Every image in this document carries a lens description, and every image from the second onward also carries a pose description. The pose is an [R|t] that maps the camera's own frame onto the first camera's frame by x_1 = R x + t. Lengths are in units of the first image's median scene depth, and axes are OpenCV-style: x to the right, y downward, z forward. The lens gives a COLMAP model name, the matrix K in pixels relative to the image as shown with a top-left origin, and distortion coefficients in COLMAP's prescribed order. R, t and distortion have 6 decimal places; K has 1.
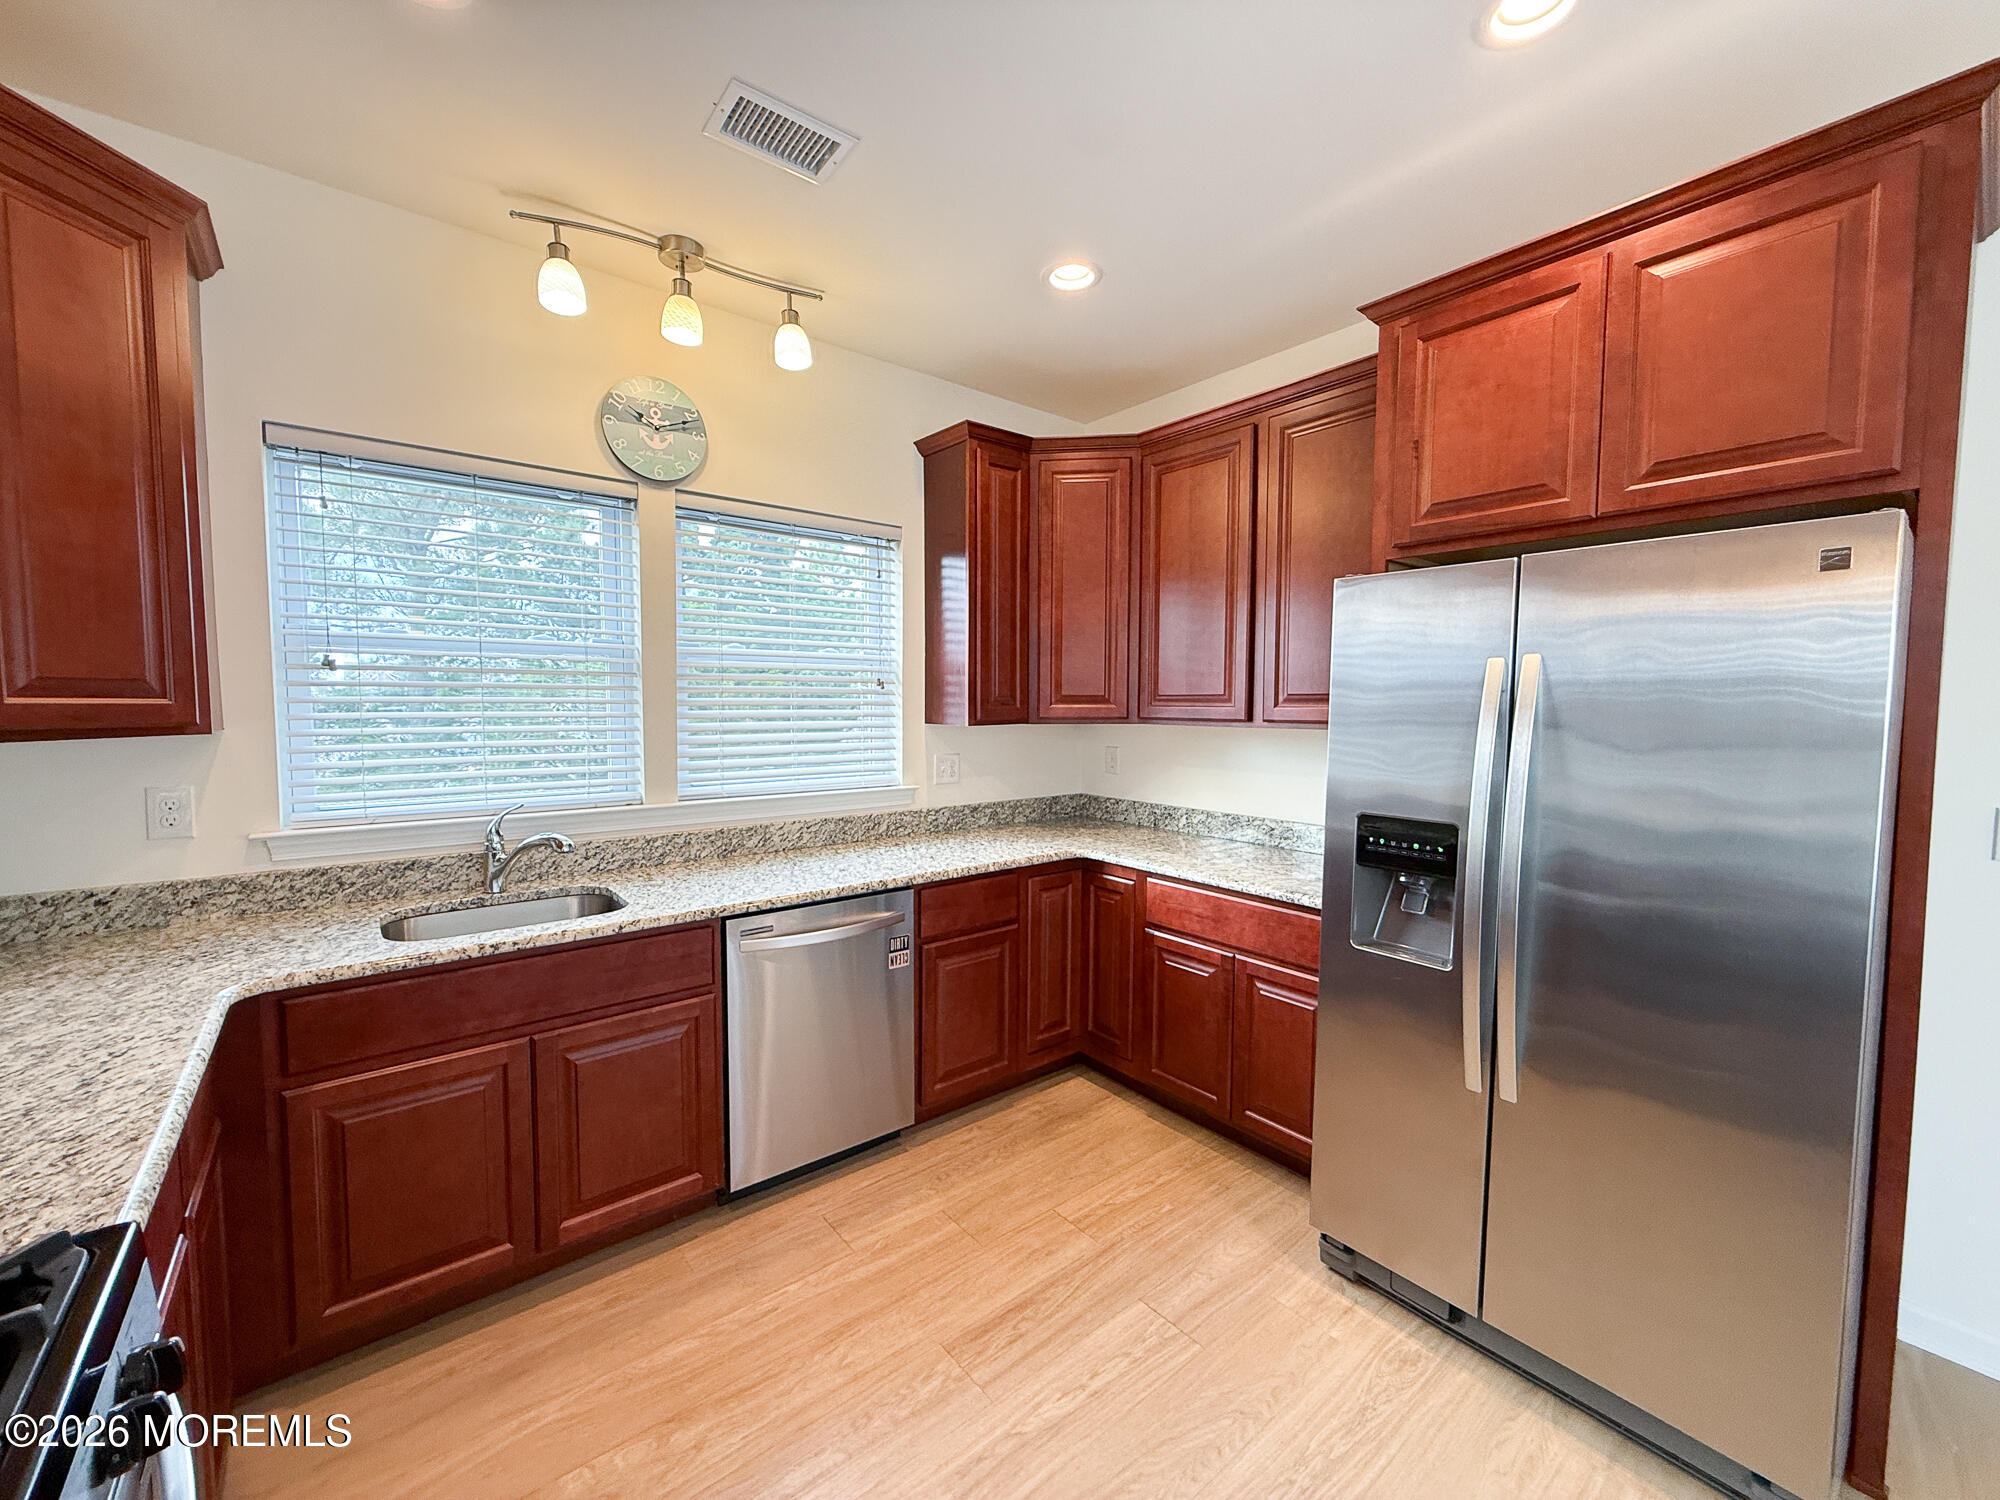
lens RADIAL K [[796.0, 0, 992.0], [0, 796.0, 749.5], [0, 0, 1]] dist [0.000582, -0.000017]
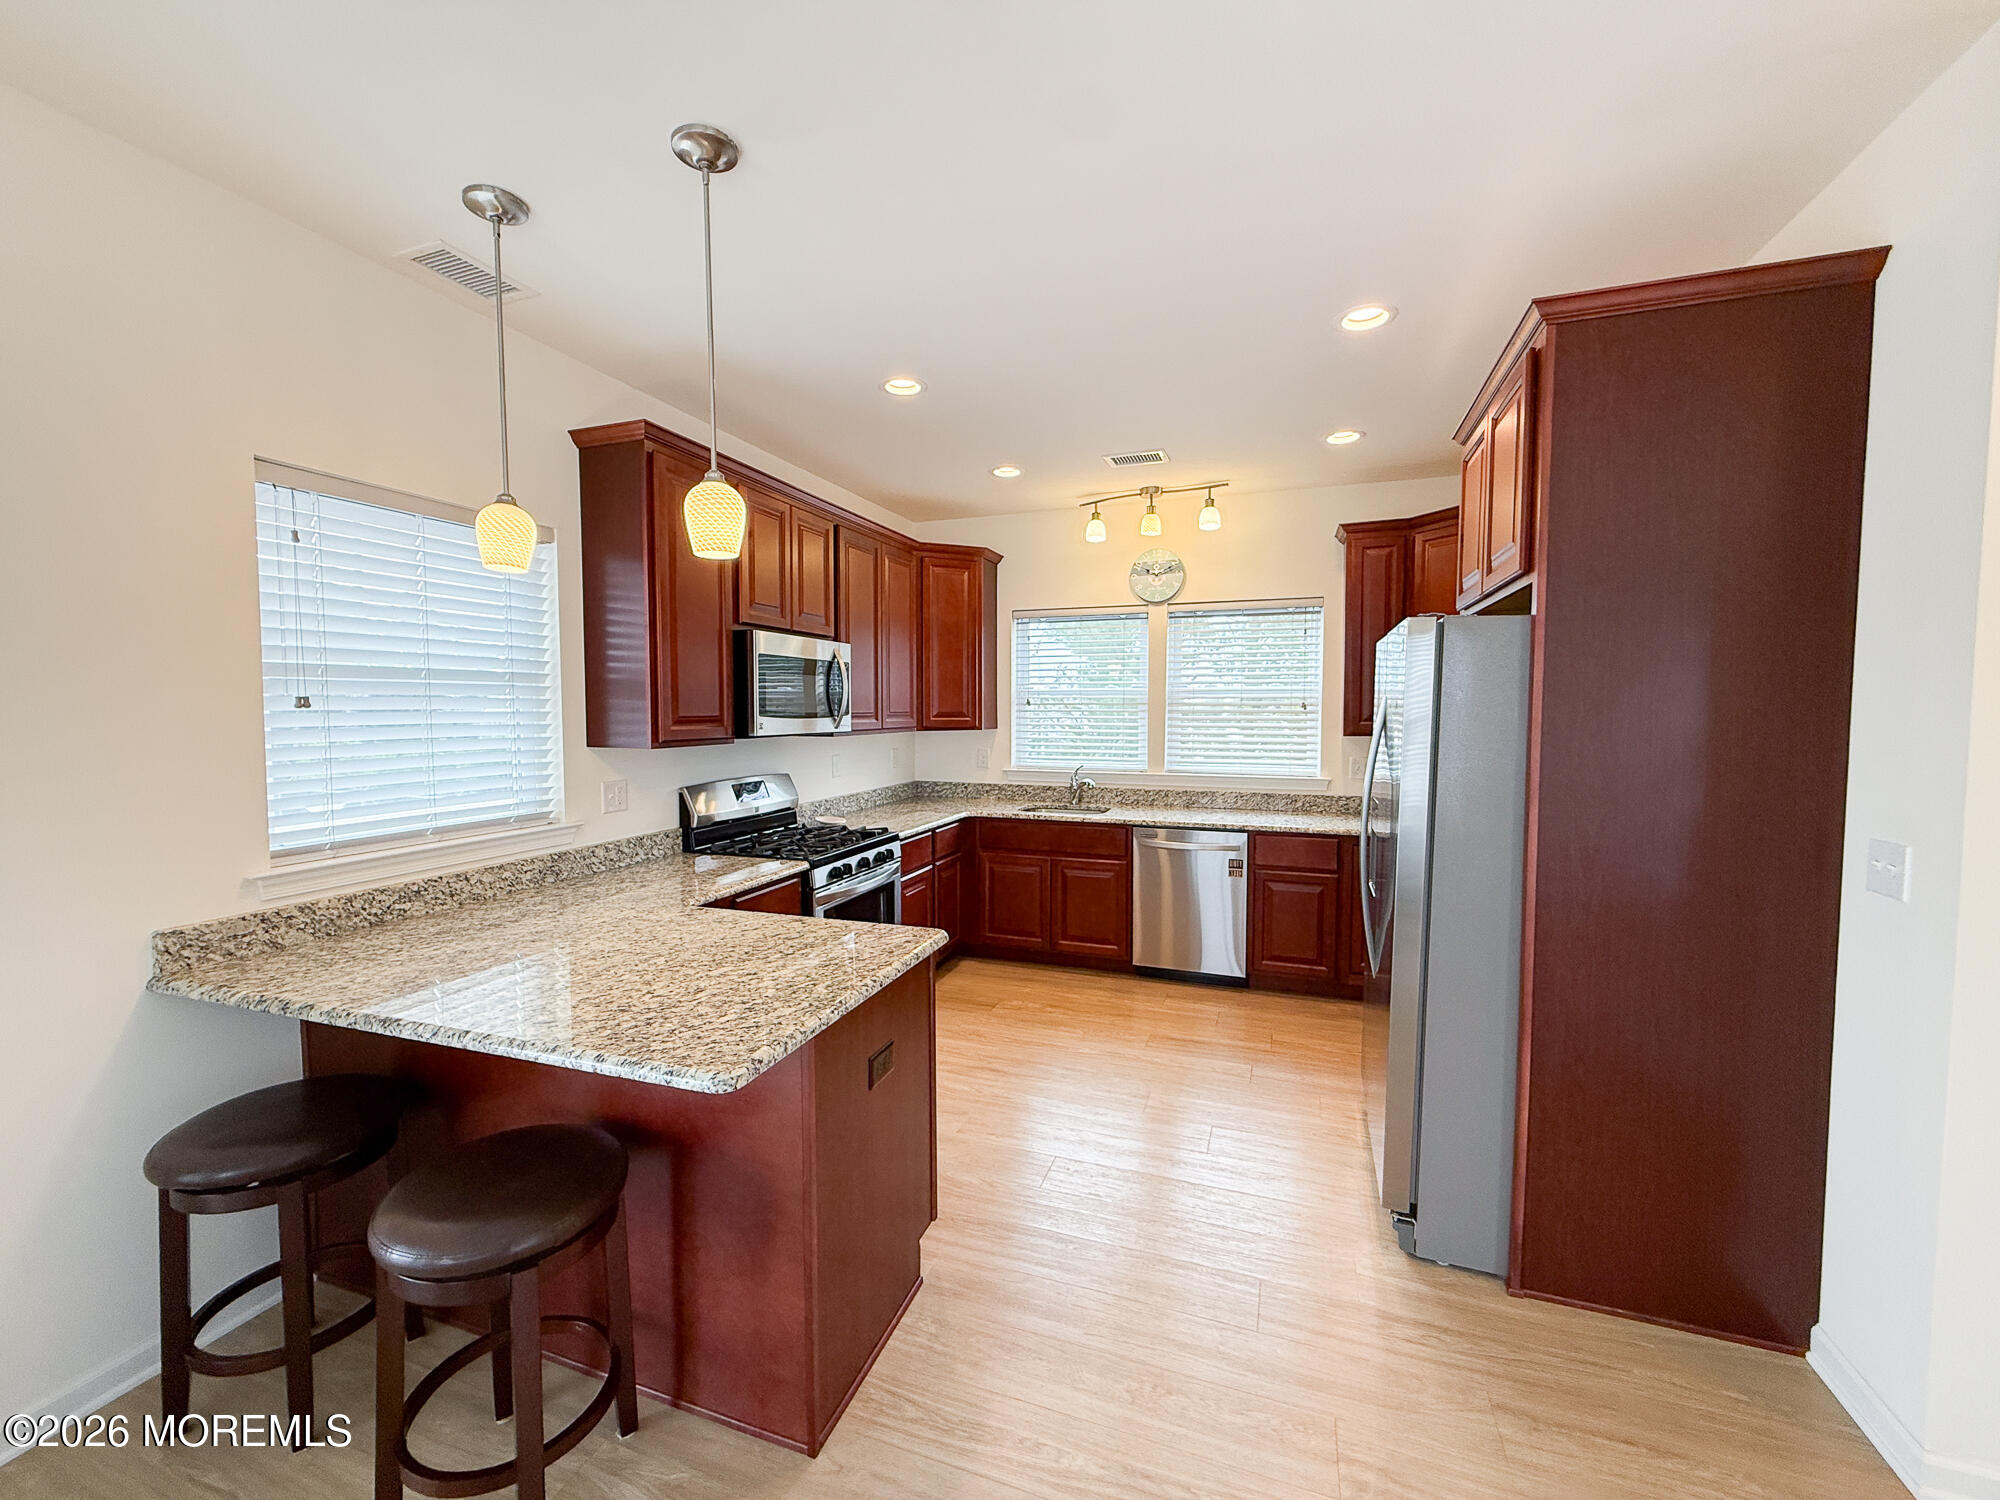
lens RADIAL K [[814.1, 0, 995.9], [0, 814.1, 751.3], [0, 0, 1]] dist [-0.001062, 0.000290]
pose [[0.515281, 0.042096, -0.855987, 1.091574], [-0.049097, 0.998603, 0.019554, -0.001428], [0.855614, 0.031950, 0.516628, -0.329321]]
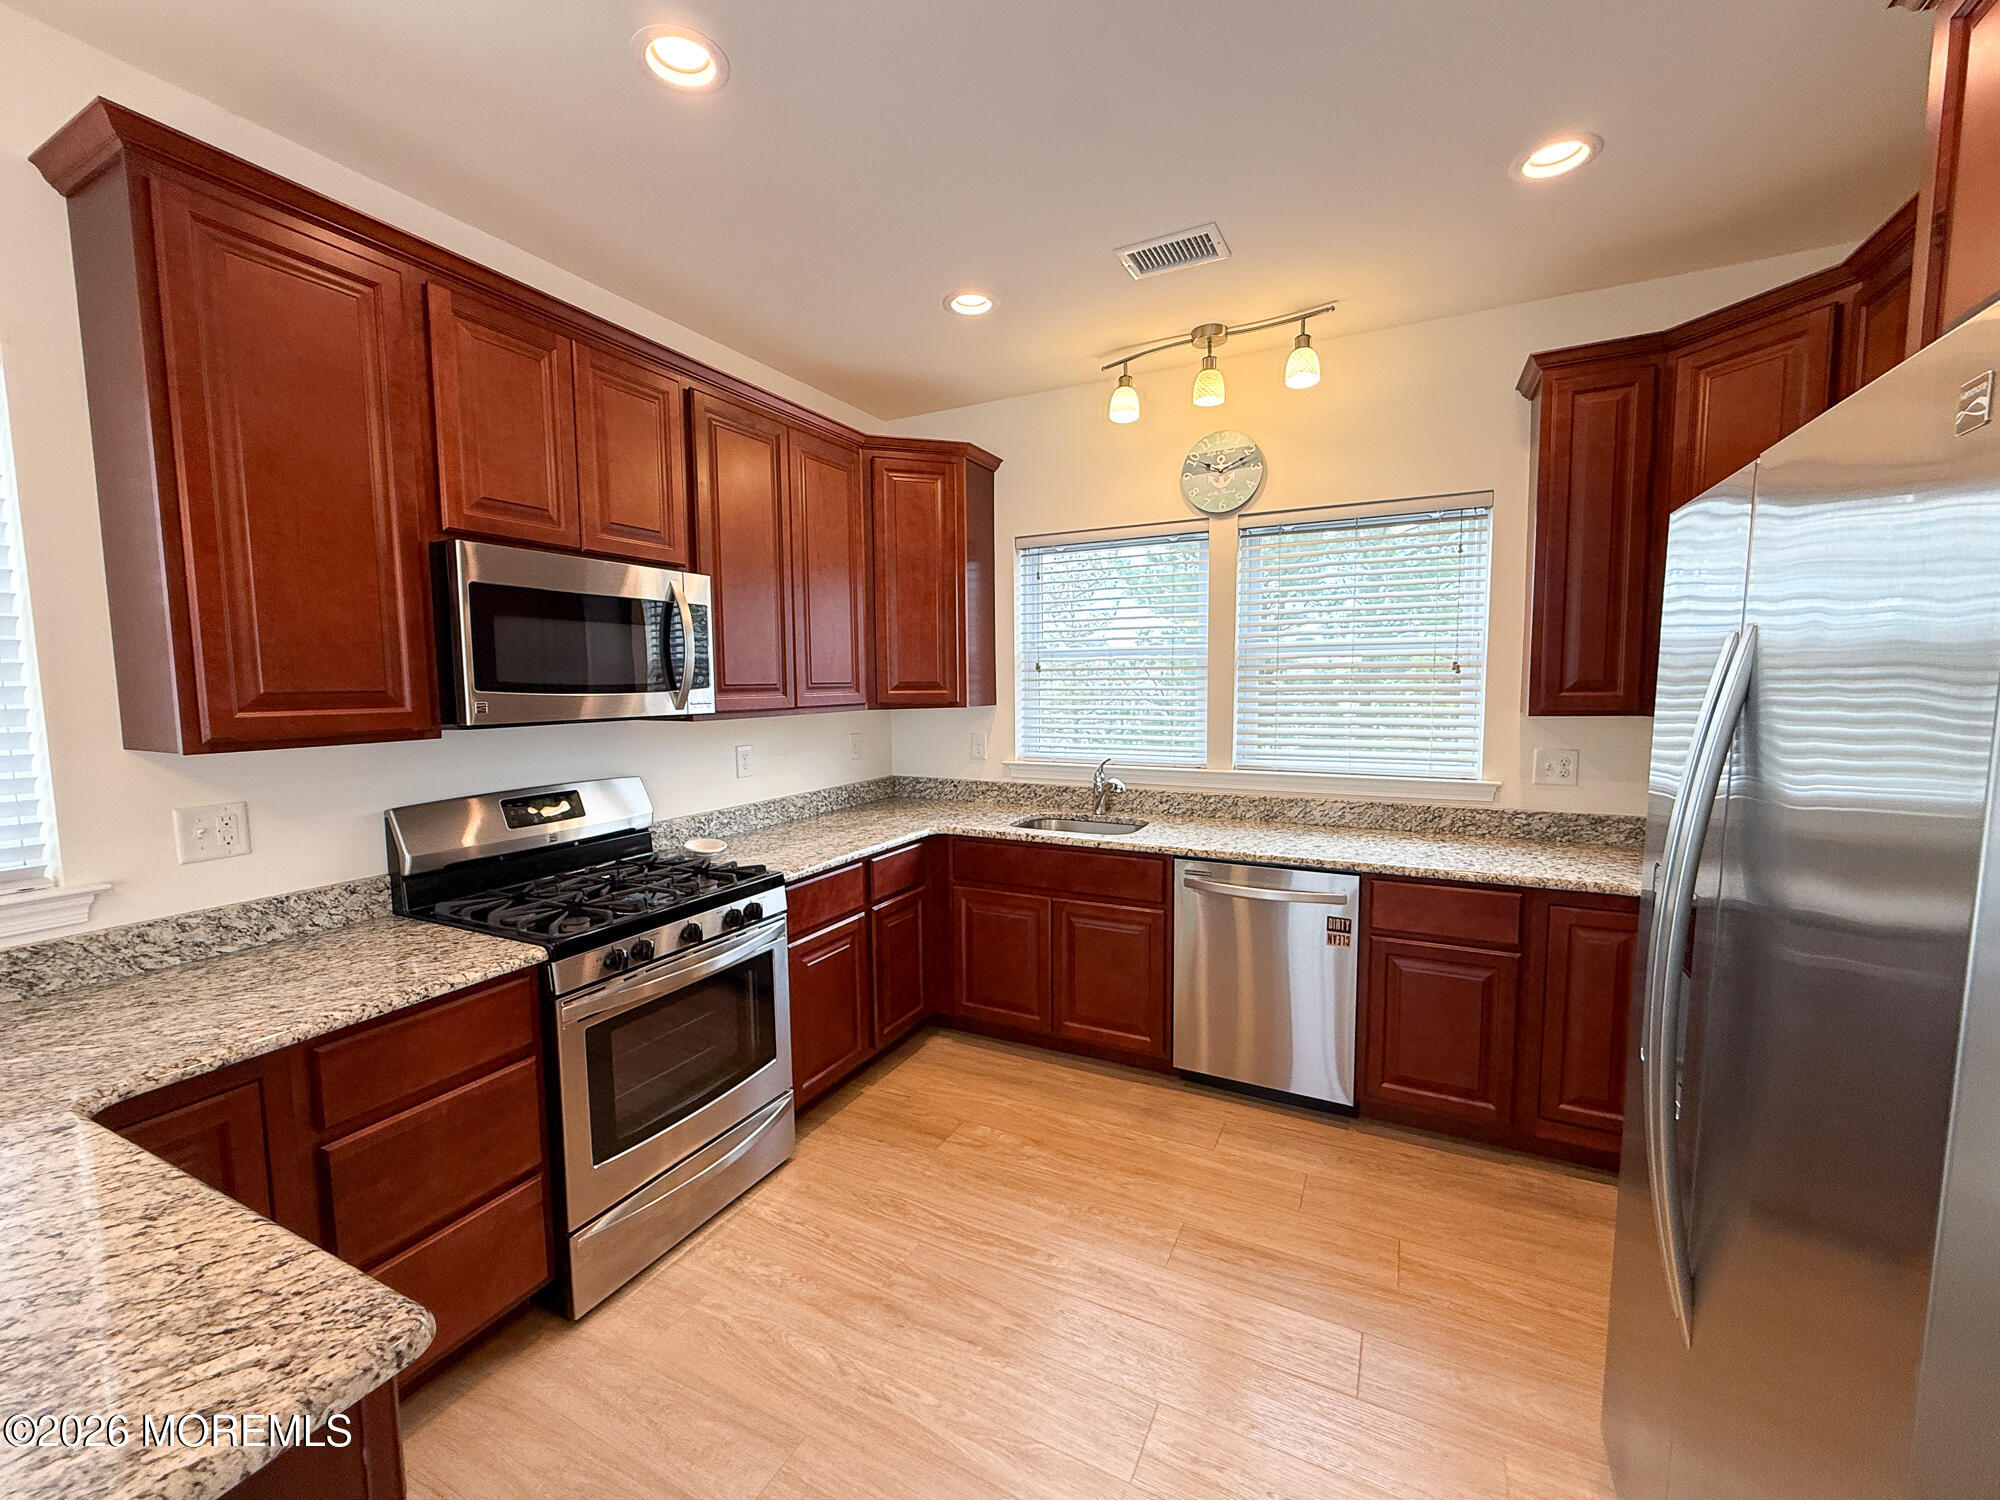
lens RADIAL K [[814.1, 0, 995.9], [0, 814.1, 751.3], [0, 0, 1]] dist [-0.001062, 0.000290]
pose [[0.404673, 0.072592, -0.911576, 0.655654], [-0.043213, 0.997249, 0.060231, -0.024857], [0.913440, 0.015018, 0.406696, 0.162146]]
